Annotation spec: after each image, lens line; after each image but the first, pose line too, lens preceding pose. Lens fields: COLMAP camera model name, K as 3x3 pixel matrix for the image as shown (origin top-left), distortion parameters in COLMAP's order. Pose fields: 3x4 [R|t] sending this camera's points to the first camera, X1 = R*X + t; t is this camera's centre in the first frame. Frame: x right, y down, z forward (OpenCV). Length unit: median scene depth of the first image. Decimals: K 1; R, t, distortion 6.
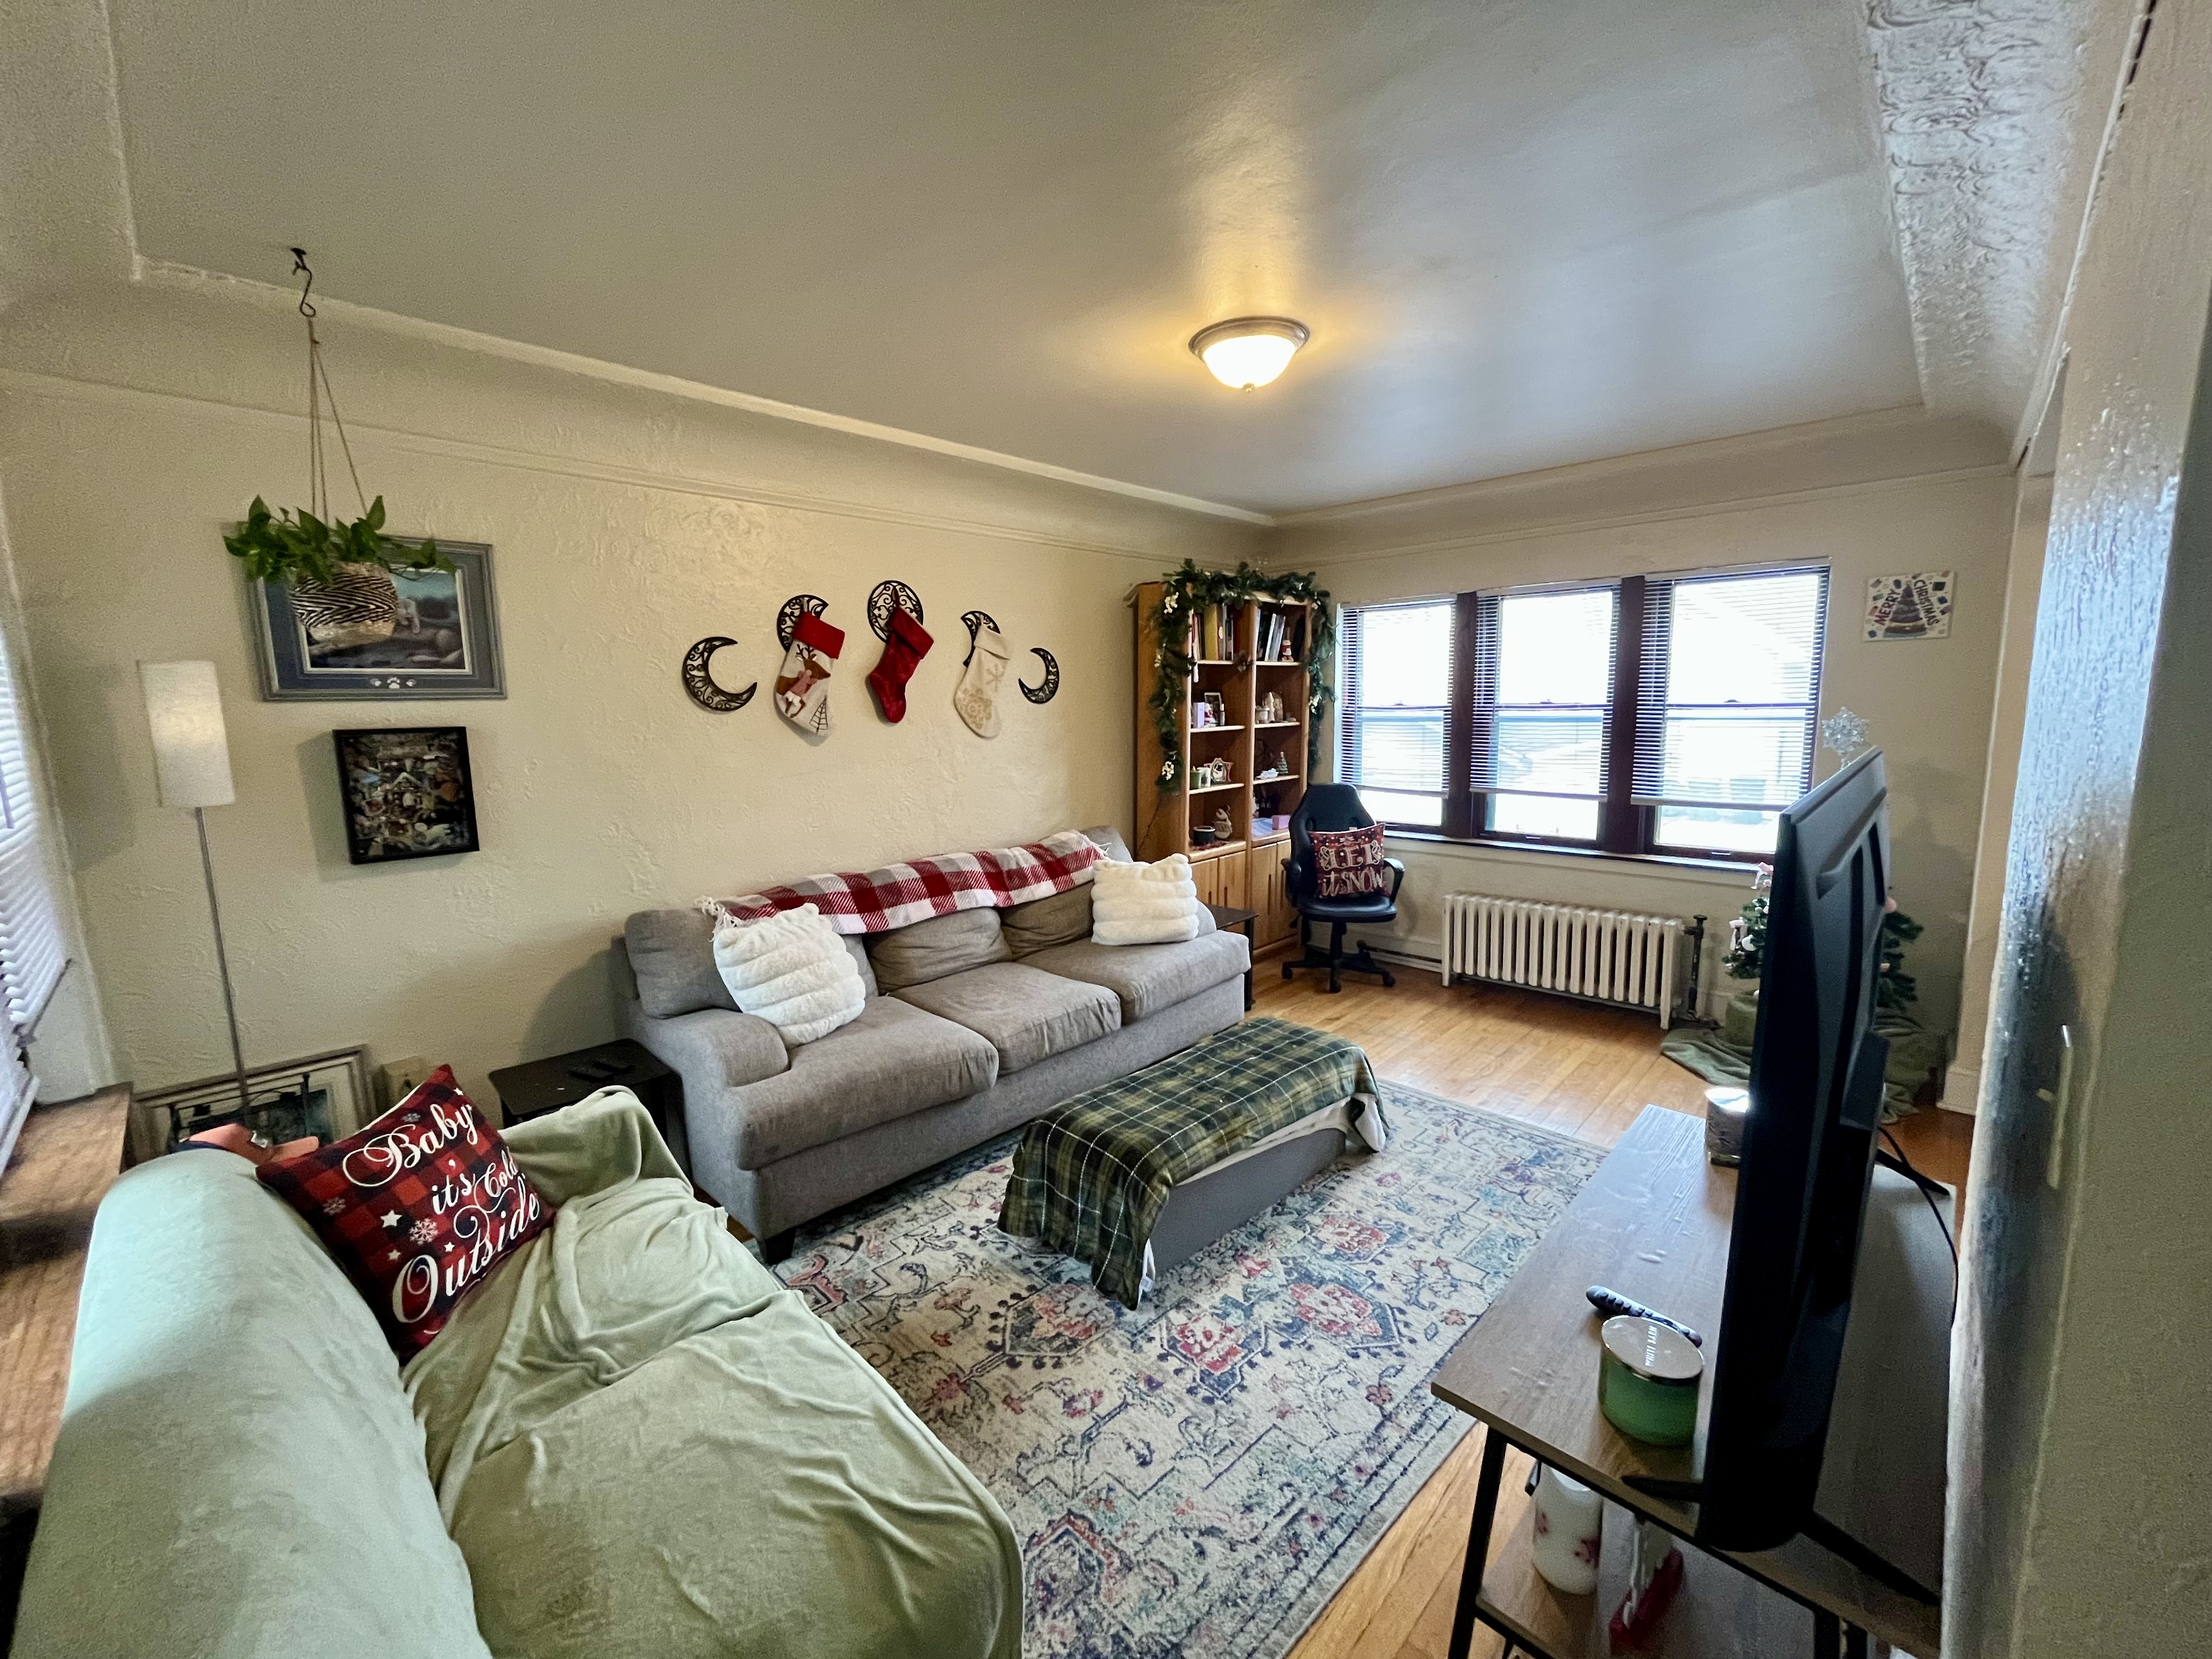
lens RADIAL K [[900.5, 0, 1104.4], [0, 900.5, 823.8], [0, 0, 1]] dist [-0.002486, -0.000296]
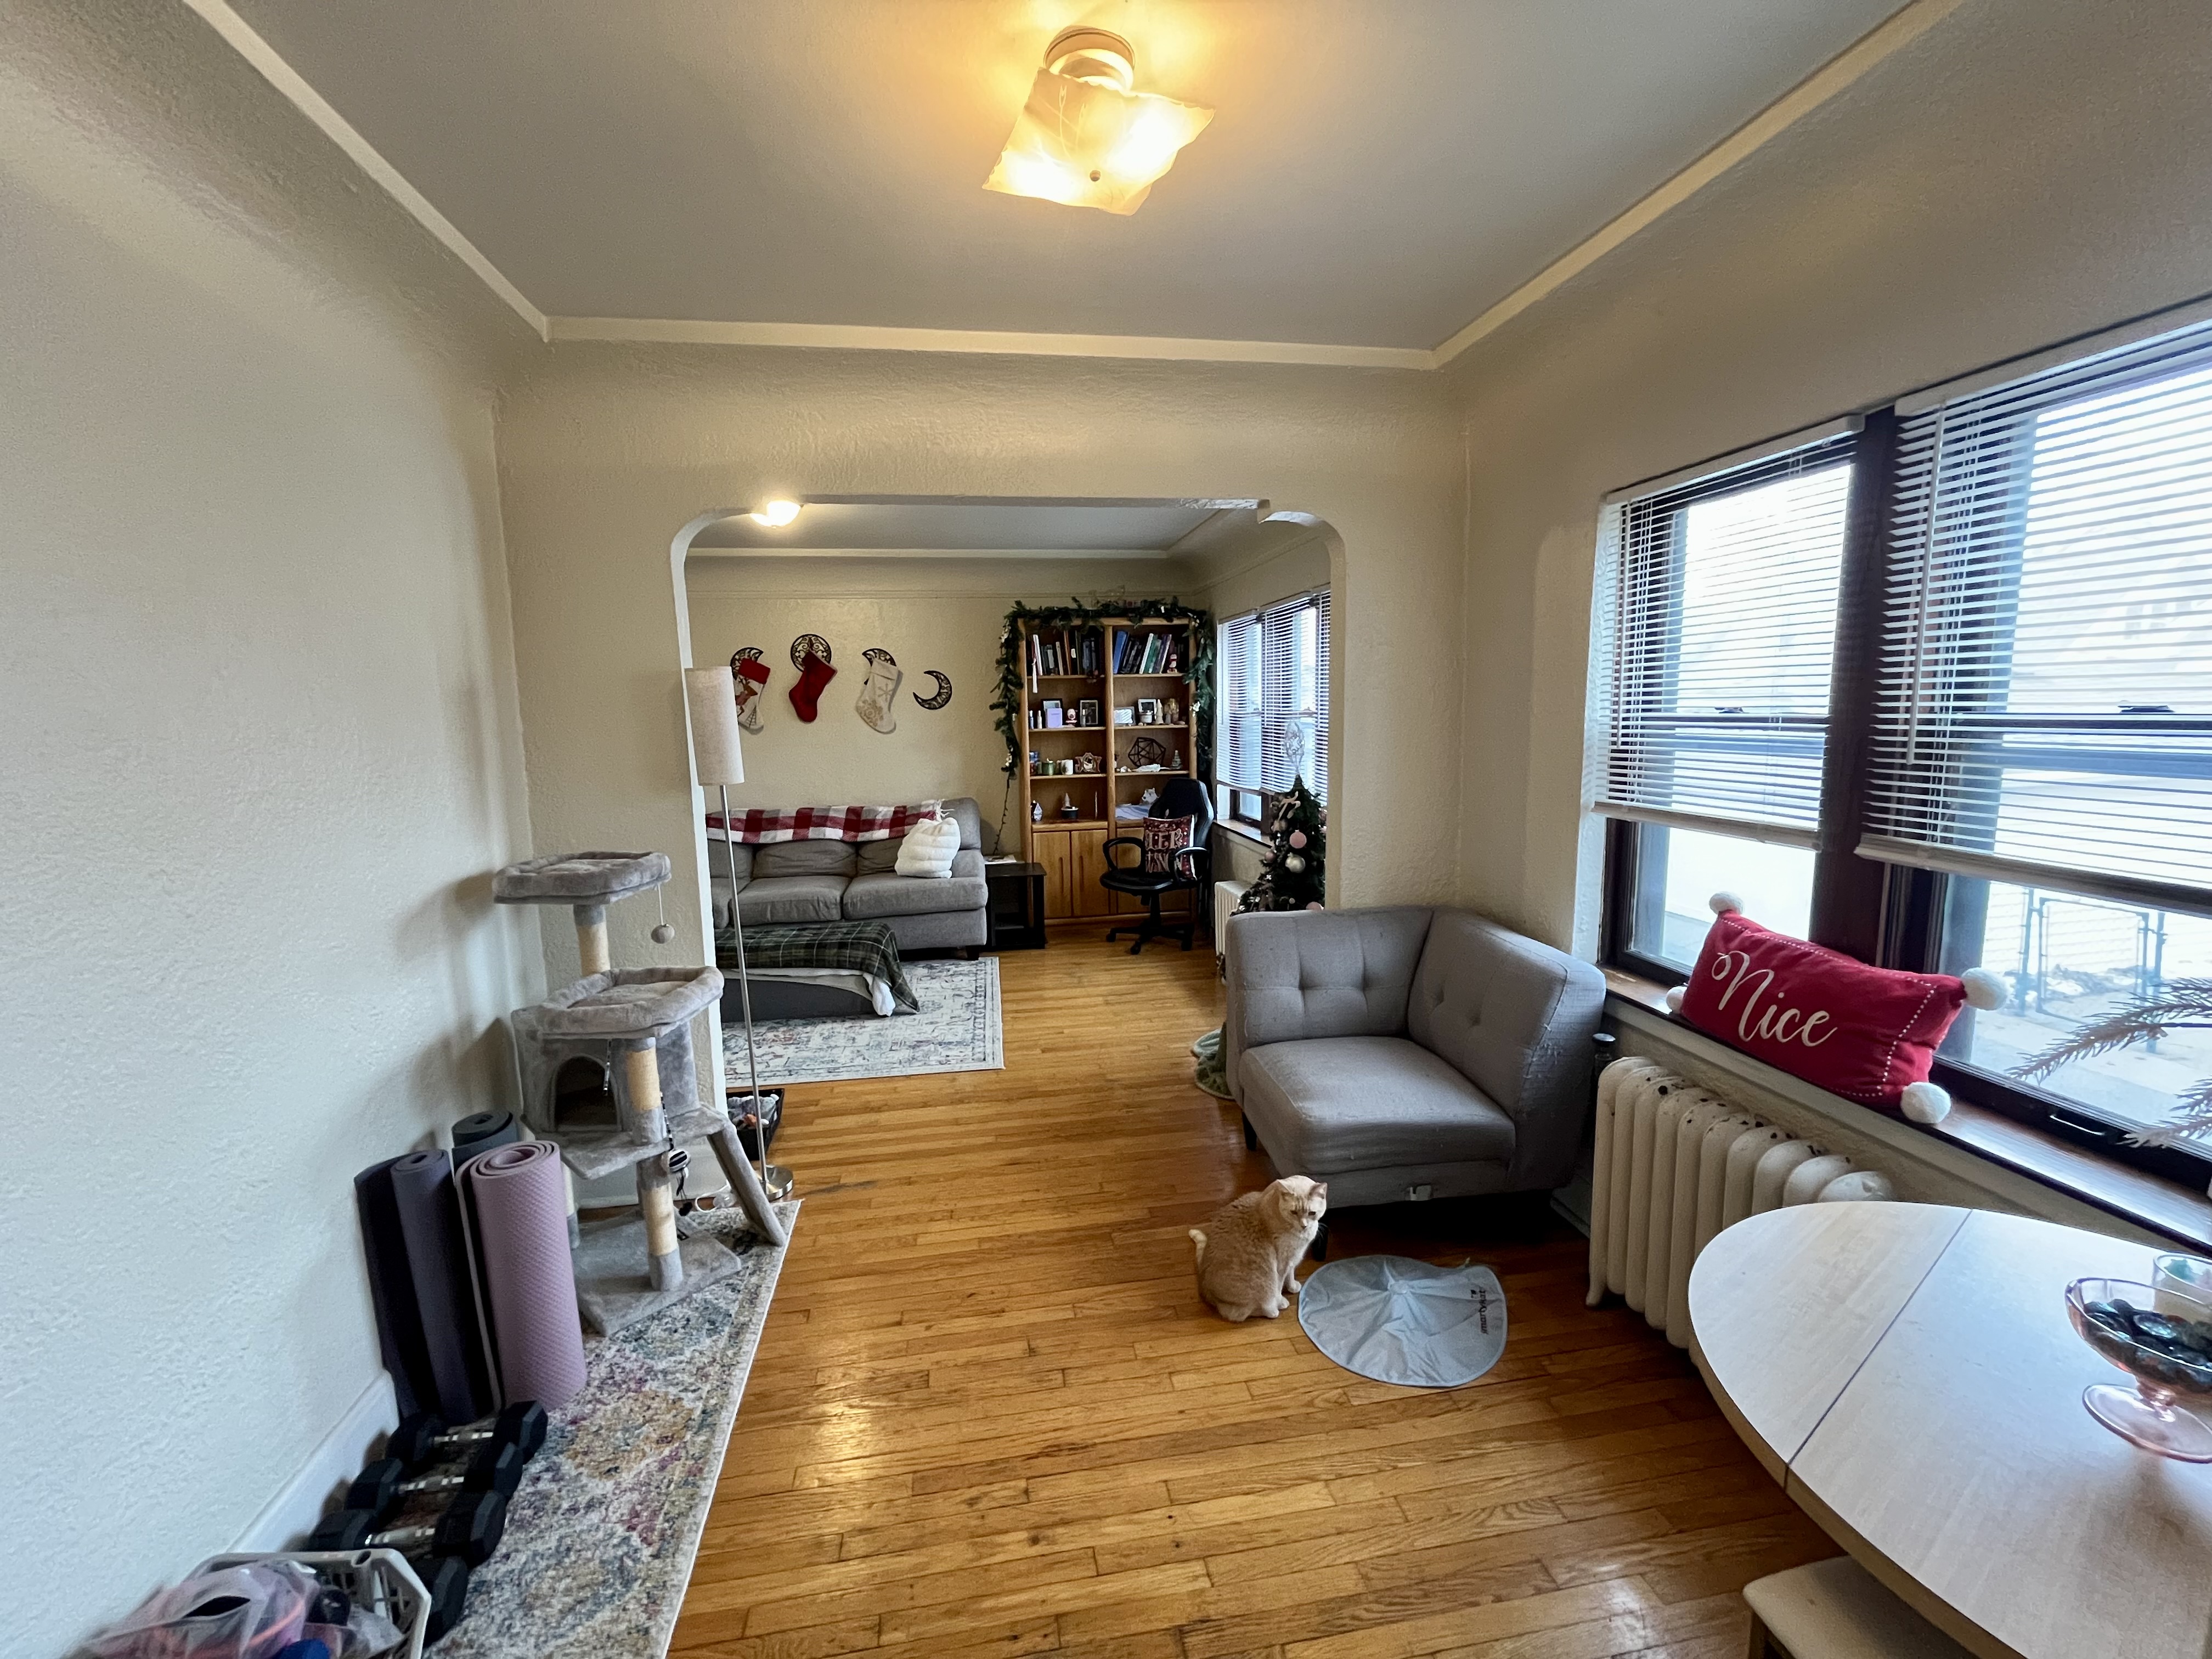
lens RADIAL K [[900.5, 0, 1103.9], [0, 900.5, 830.3], [0, 0, 1]] dist [-0.002486, -0.000296]
pose [[0.794630, 0.085756, -0.601007, 1.171185], [-0.076410, 0.996228, 0.041122, -0.024293], [0.602266, 0.013246, 0.798186, 0.024311]]
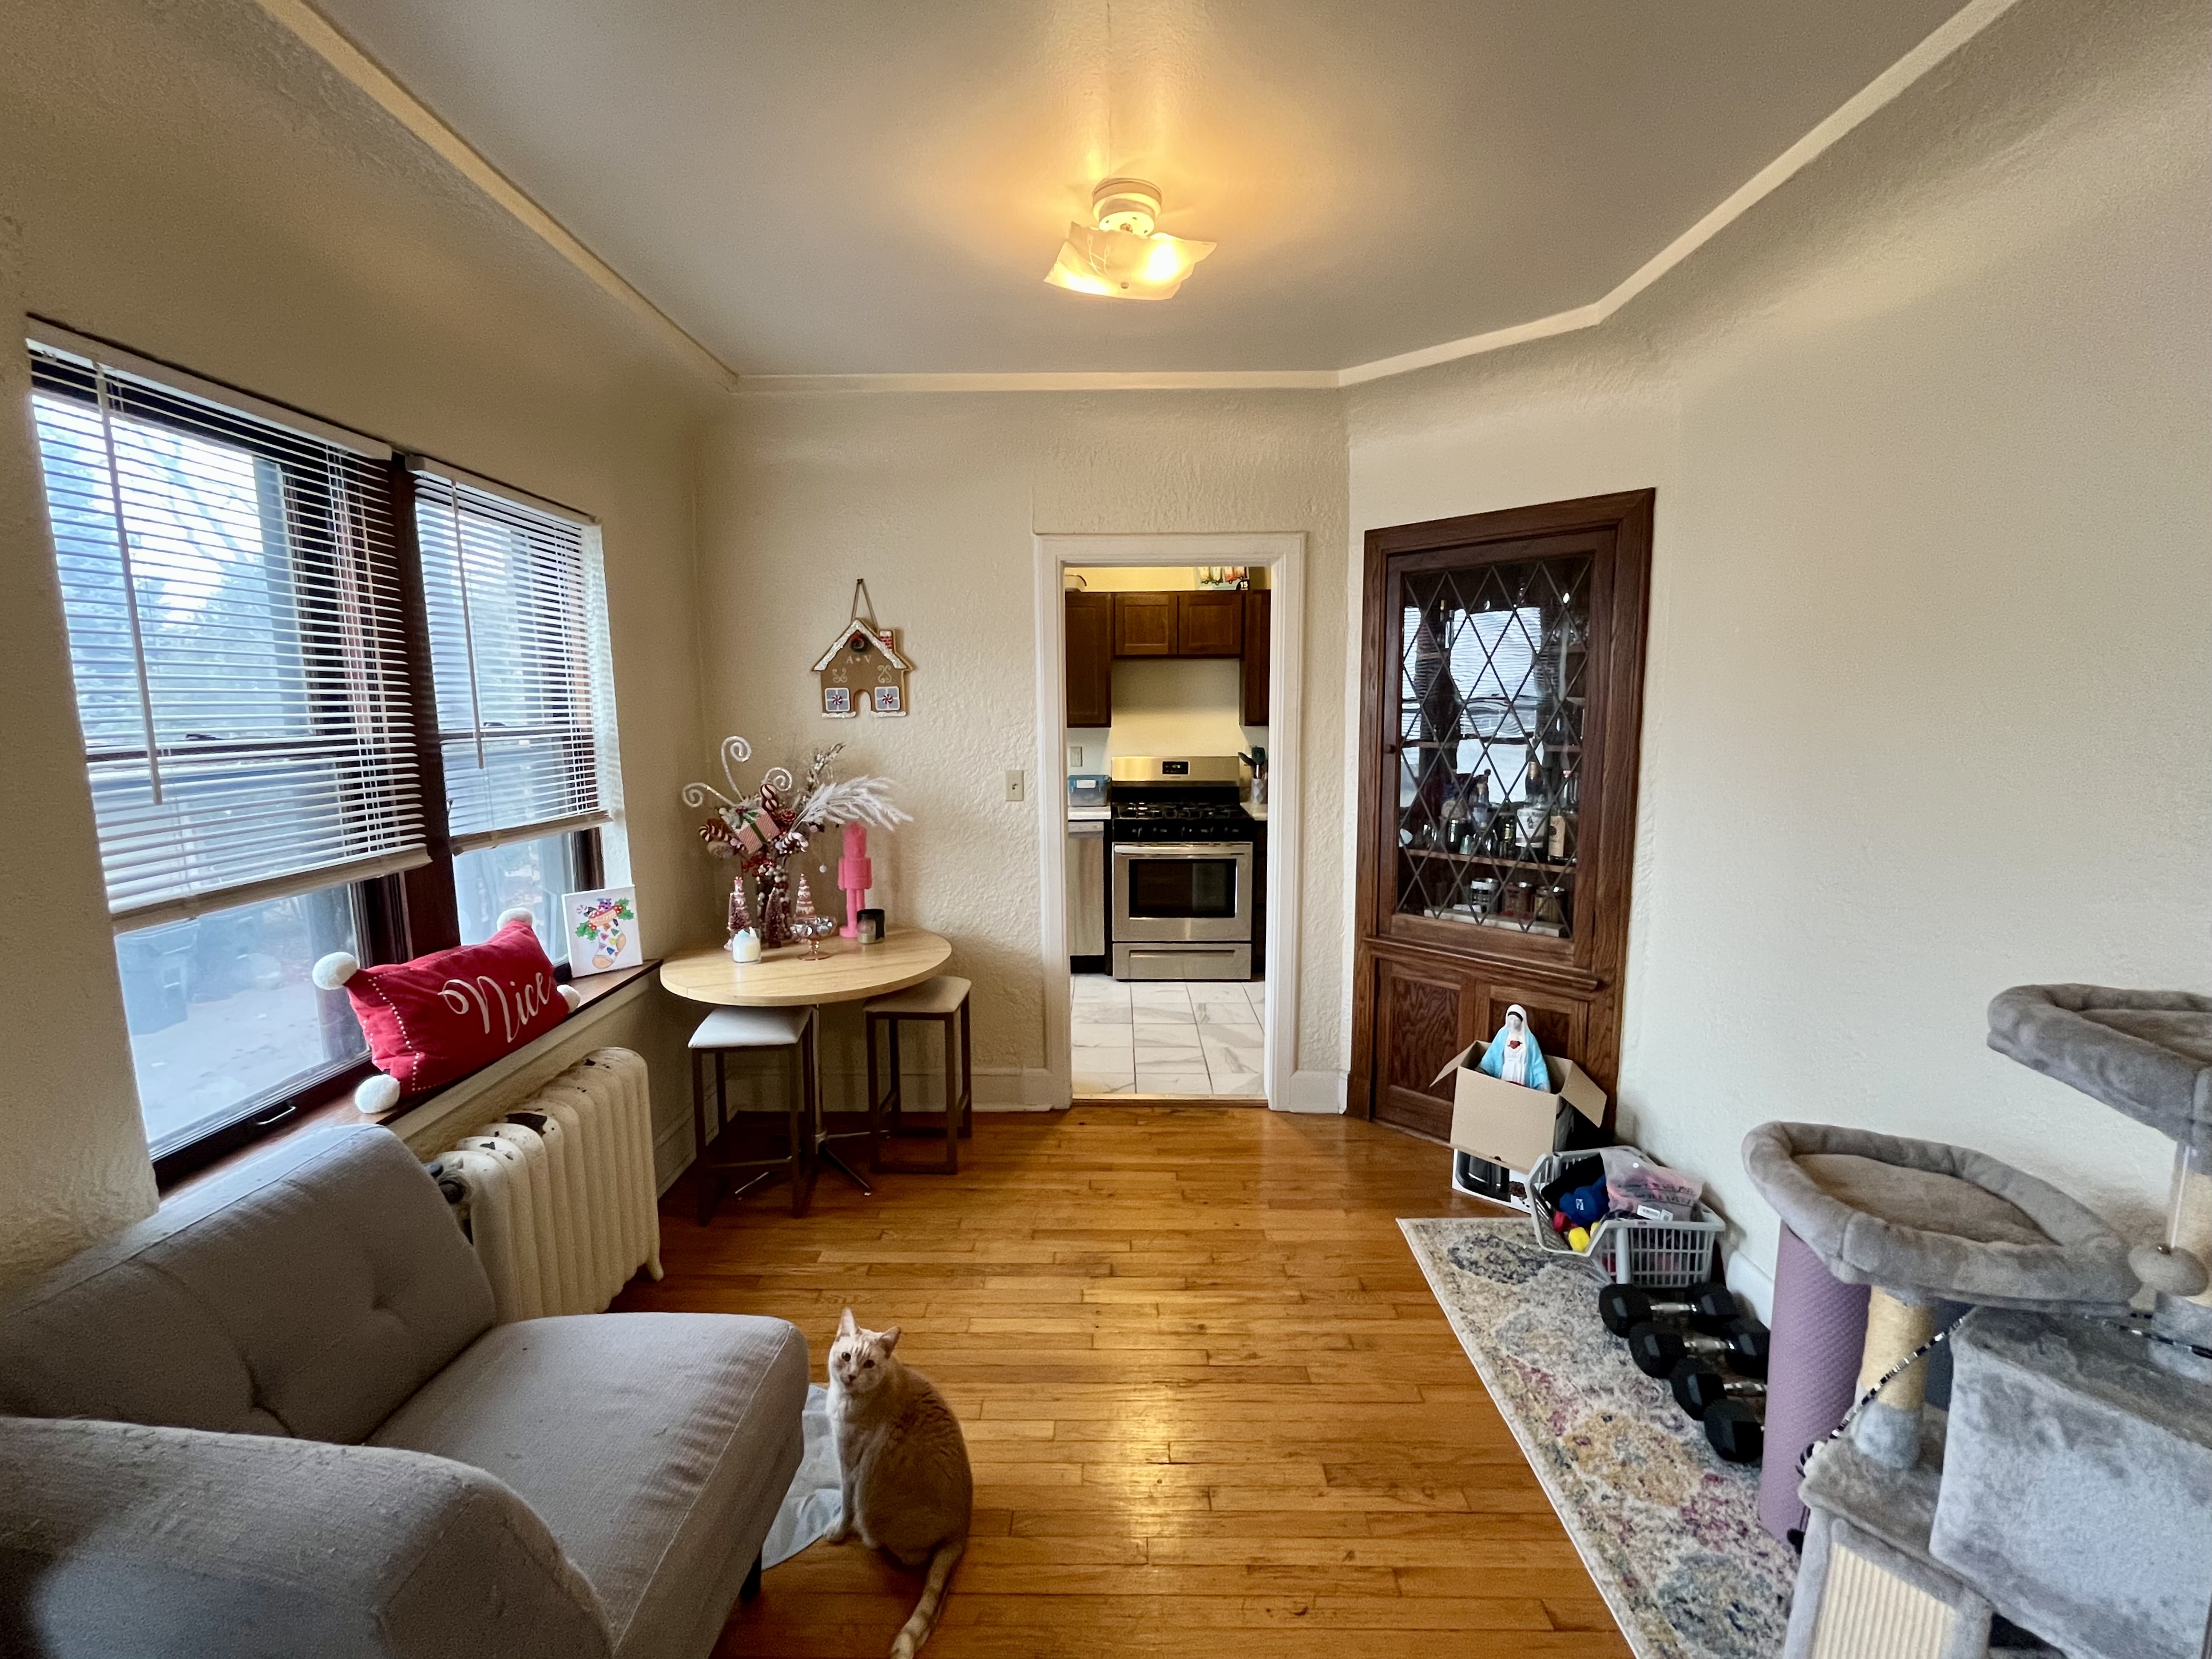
lens RADIAL K [[900.5, 0, 1113.6], [0, 900.5, 829.4], [0, 0, 1]] dist [-0.002486, -0.000296]
pose [[-0.675432, -0.079697, 0.733103, 0.530607], [0.125526, 0.967208, 0.220799, -0.107763], [-0.726660, 0.241158, -0.643279, 0.715423]]
